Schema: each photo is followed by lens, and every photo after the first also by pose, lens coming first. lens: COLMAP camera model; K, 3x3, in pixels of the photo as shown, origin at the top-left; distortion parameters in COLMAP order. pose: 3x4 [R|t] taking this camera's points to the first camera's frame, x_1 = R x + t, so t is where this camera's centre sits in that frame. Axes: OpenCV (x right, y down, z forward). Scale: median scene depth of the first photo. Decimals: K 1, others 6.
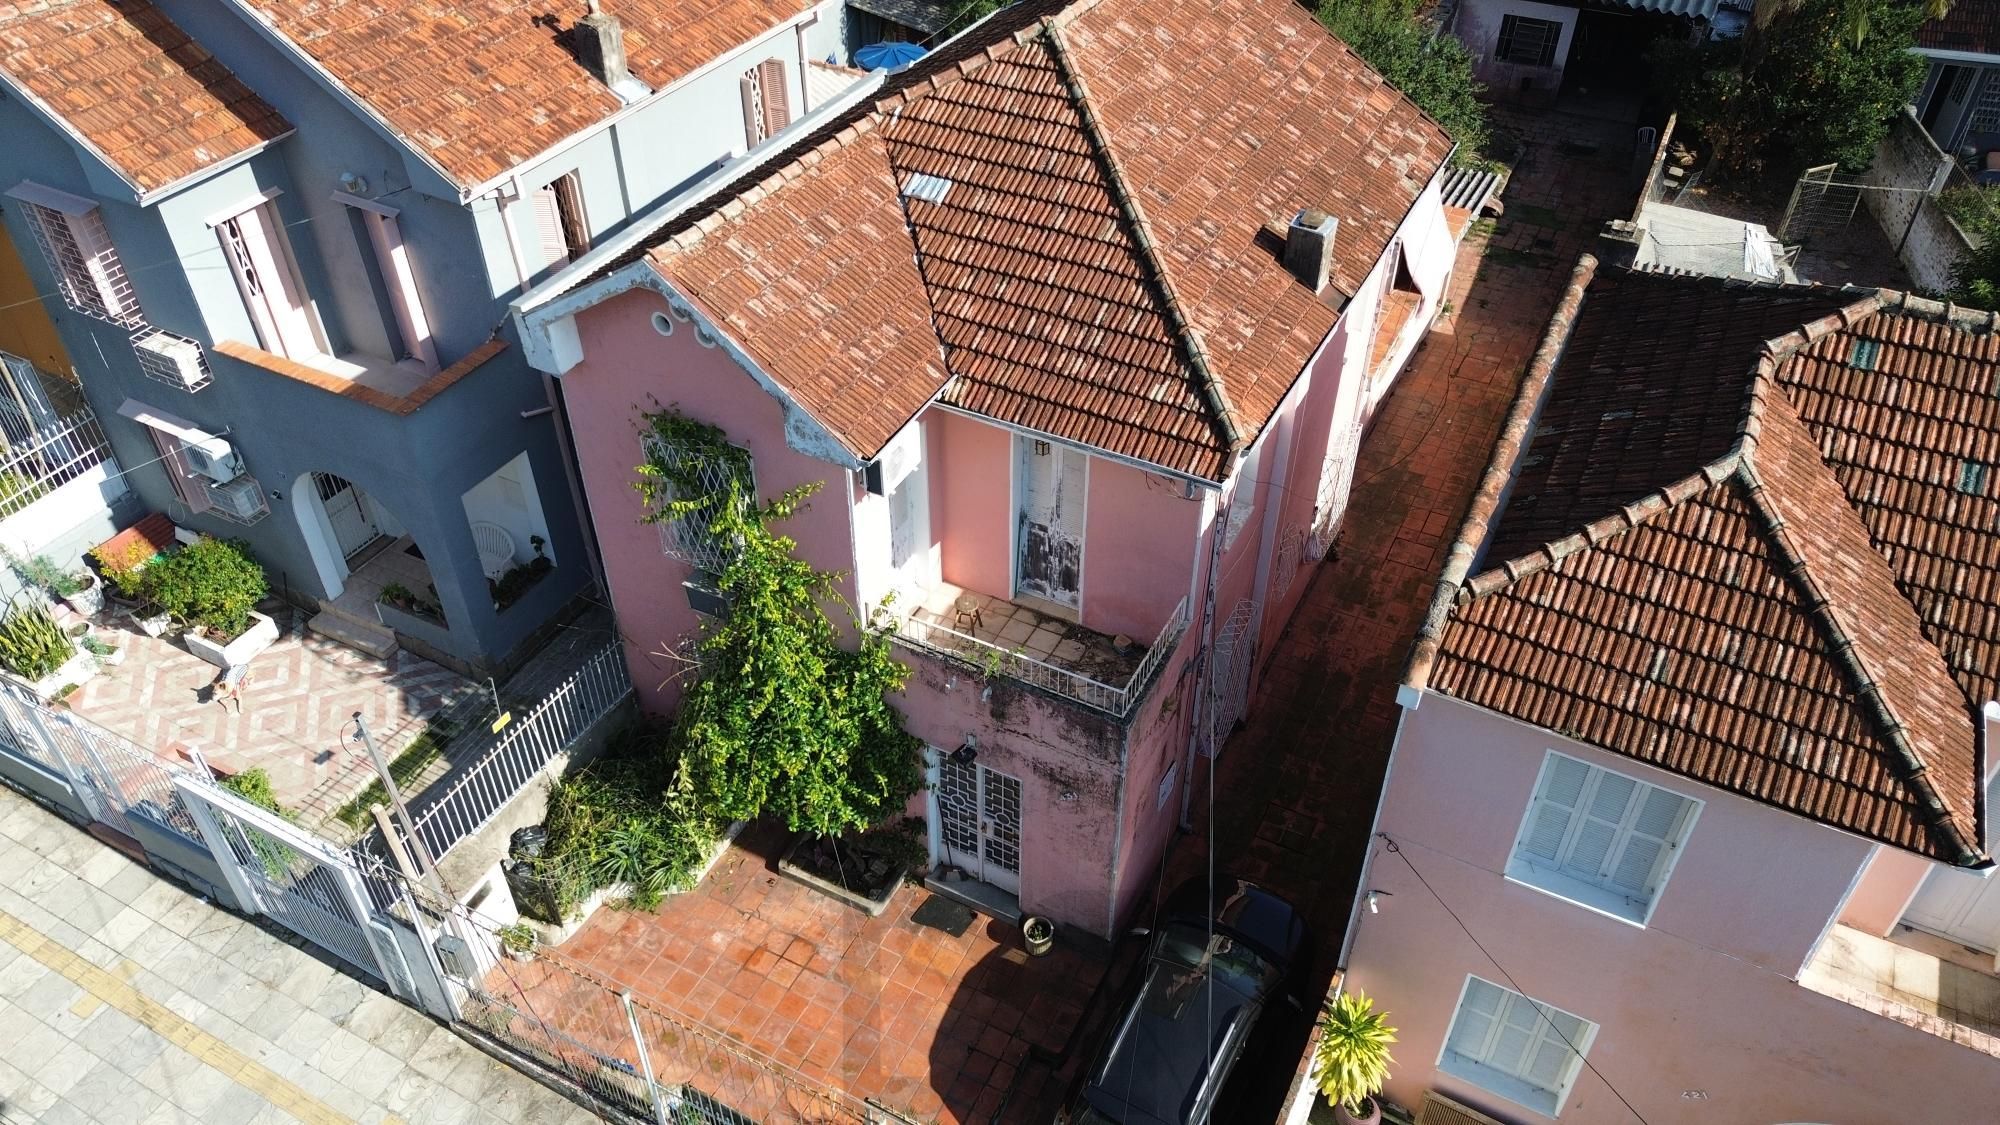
lens RADIAL K [[1418.7, 0, 1003.3], [0, 1418.7, 561.8], [0, 0, 1]] dist [0.054528, -0.042973]
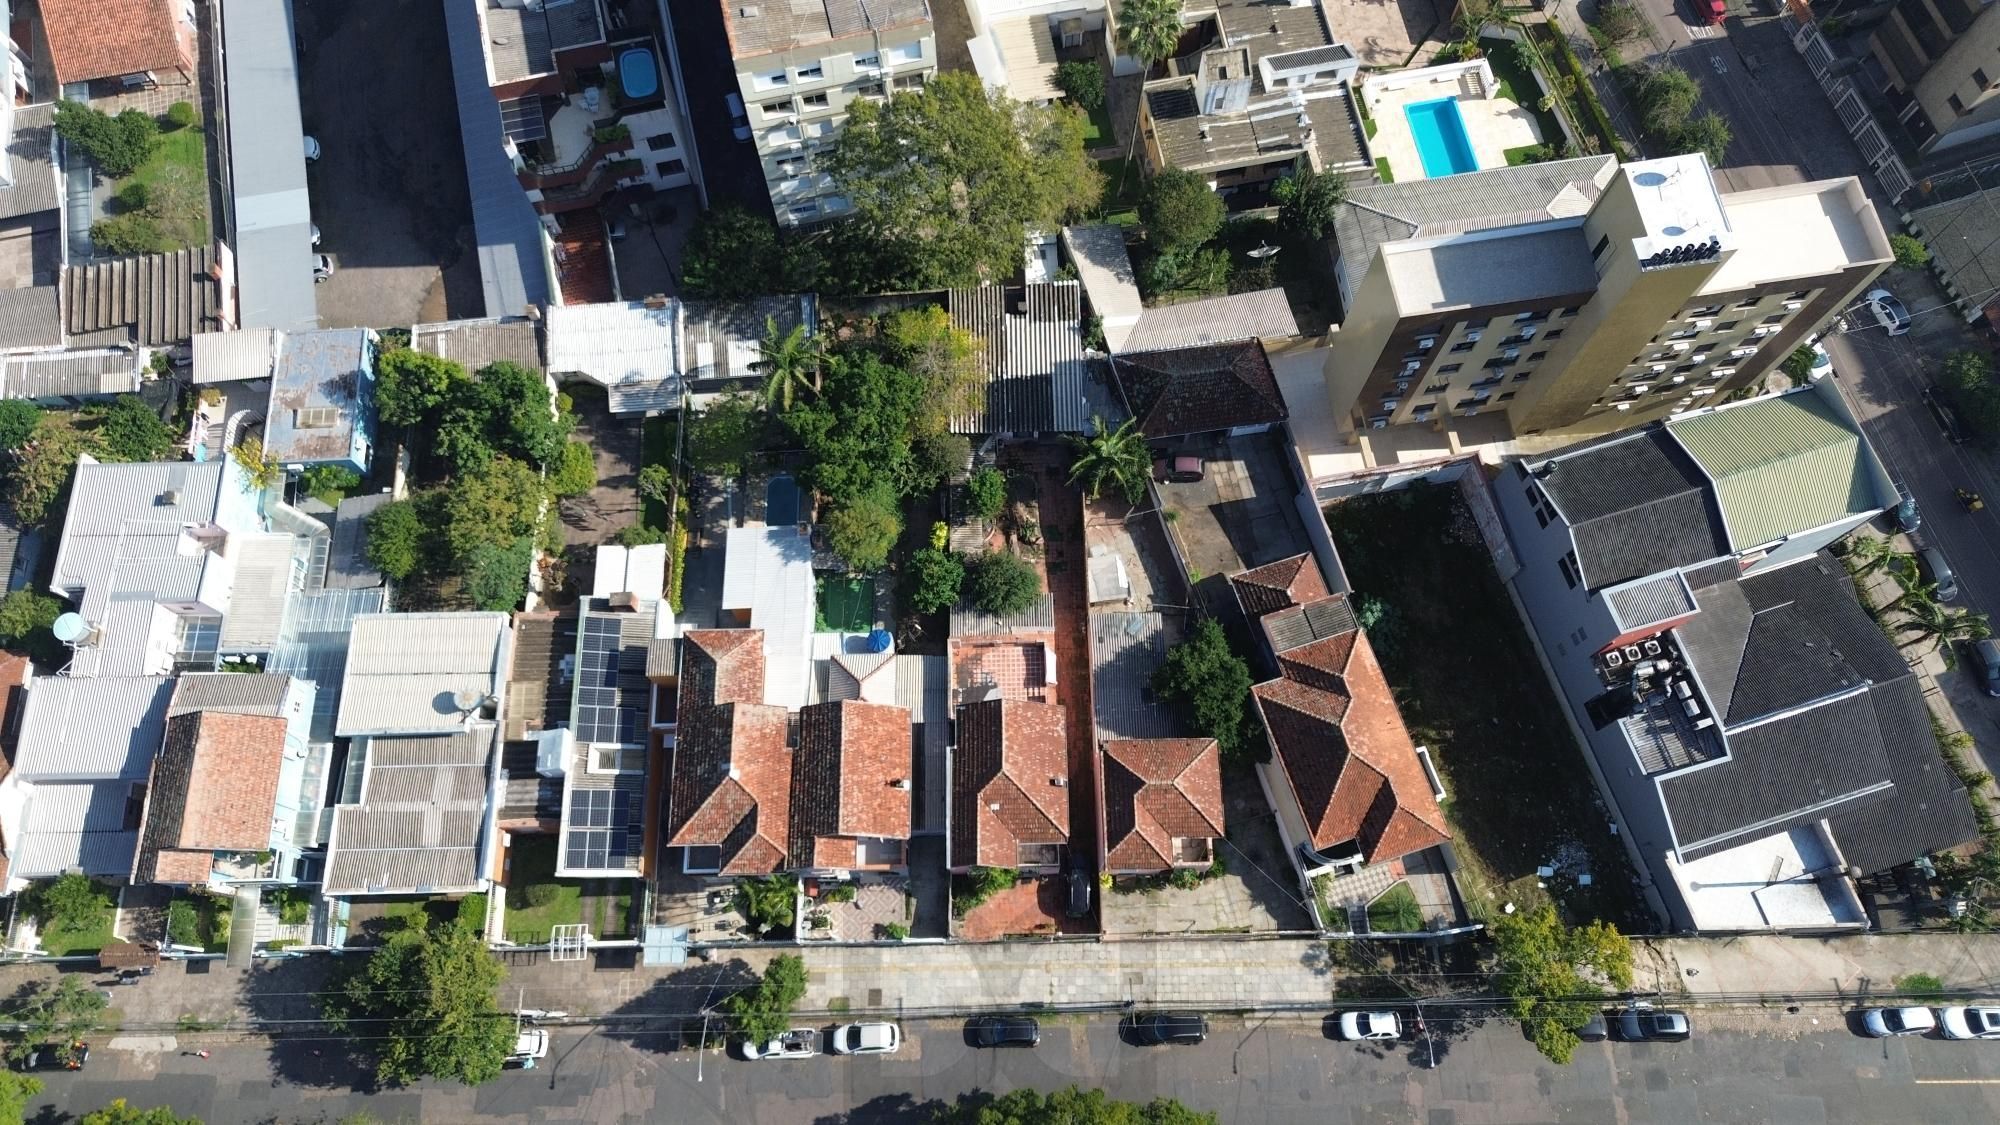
lens RADIAL K [[1422.9, 0, 1002.2], [0, 1422.9, 556.2], [0, 0, 1]] dist [0.073864, -0.068519]
pose [[0.881759, -0.444899, 0.156736, -0.449684], [0.304209, 0.790297, 0.531871, -3.851771], [-0.360497, -0.421302, 0.832194, -3.104000]]
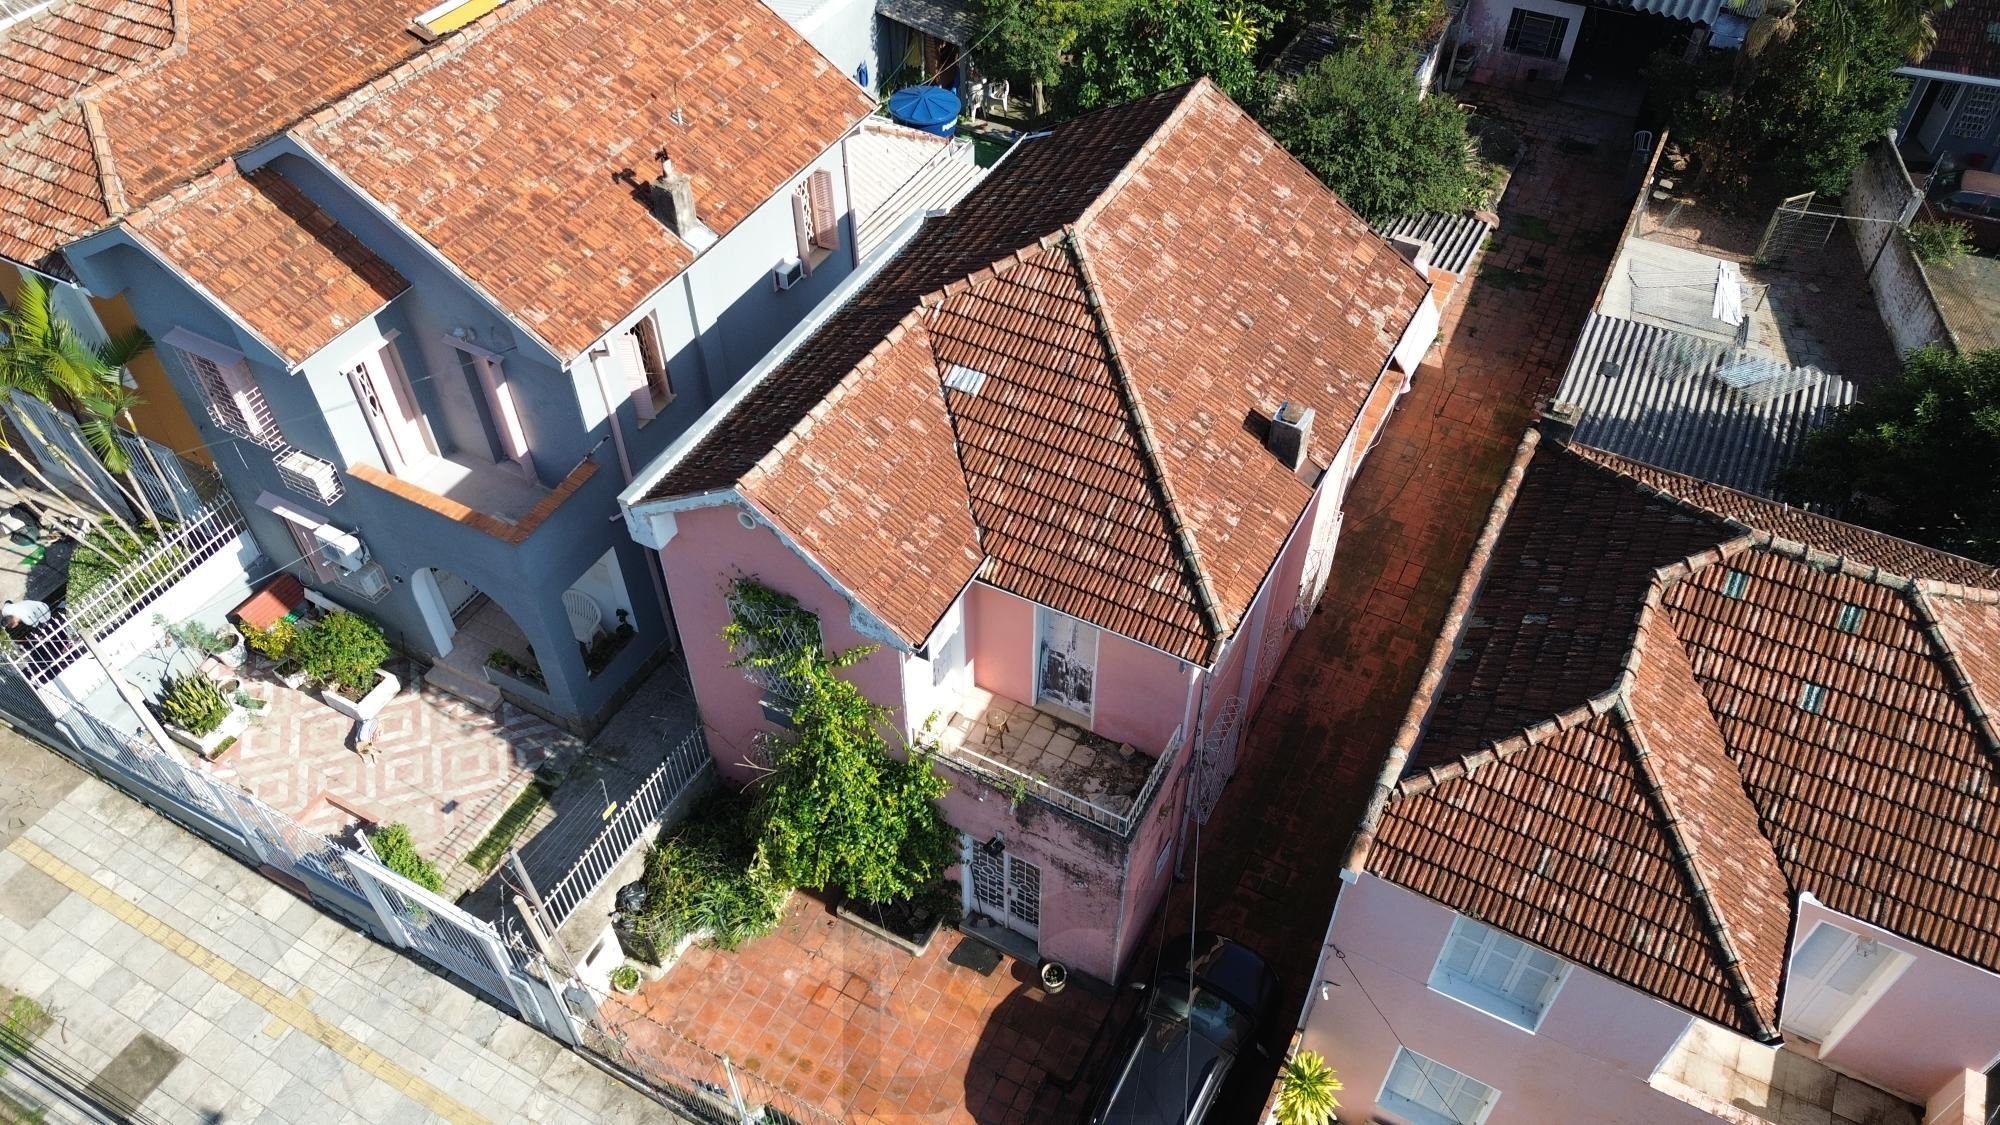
lens RADIAL K [[1418.7, 0, 1003.3], [0, 1418.7, 561.8], [0, 0, 1]] dist [0.054528, -0.042973]
pose [[0.999922, 0.006325, -0.010798, -0.008055], [-0.005073, 0.993663, 0.112283, -0.238713], [0.011439, -0.112219, 0.993618, -0.171660]]
